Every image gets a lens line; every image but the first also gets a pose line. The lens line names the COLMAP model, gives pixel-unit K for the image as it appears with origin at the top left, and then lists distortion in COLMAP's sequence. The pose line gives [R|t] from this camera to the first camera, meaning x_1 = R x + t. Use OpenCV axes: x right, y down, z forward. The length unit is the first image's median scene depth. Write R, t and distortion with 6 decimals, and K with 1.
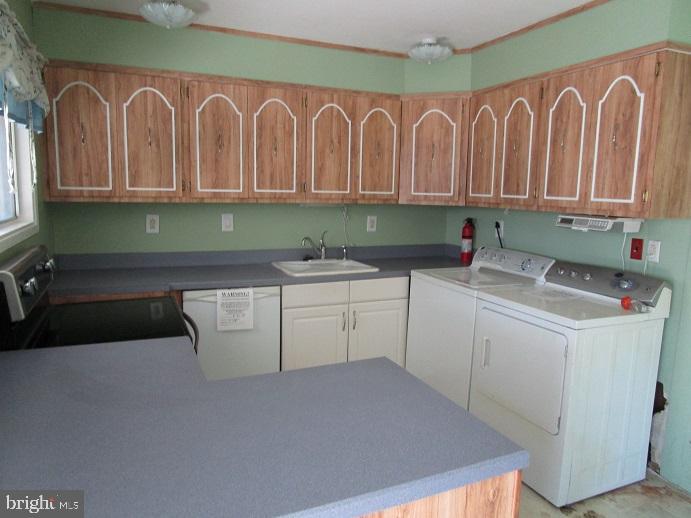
lens RADIAL K [[493.1, 0, 345.5], [0, 493.1, 259.0], [0, 0, 1]] dist [-0.018293, 0.003200]
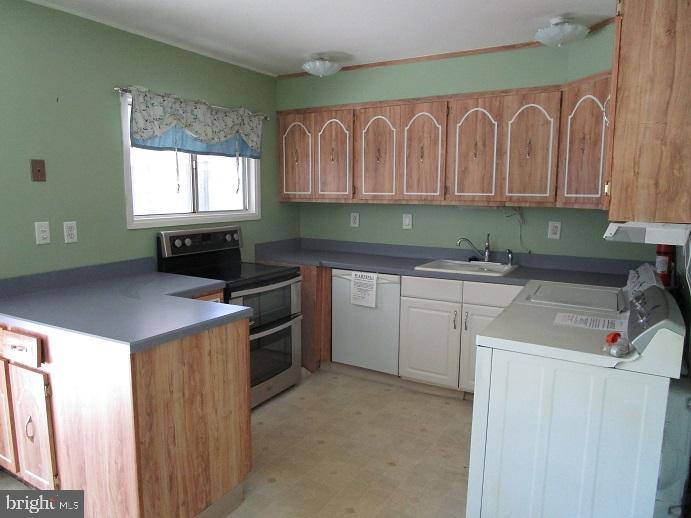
lens RADIAL K [[493.1, 0, 345.5], [0, 493.1, 259.0], [0, 0, 1]] dist [-0.018293, 0.003200]
pose [[0.594841, 0.091876, -0.798576, 0.672459], [-0.111908, 0.993238, 0.030913, -0.005051], [0.796016, 0.070979, 0.601100, 0.196546]]
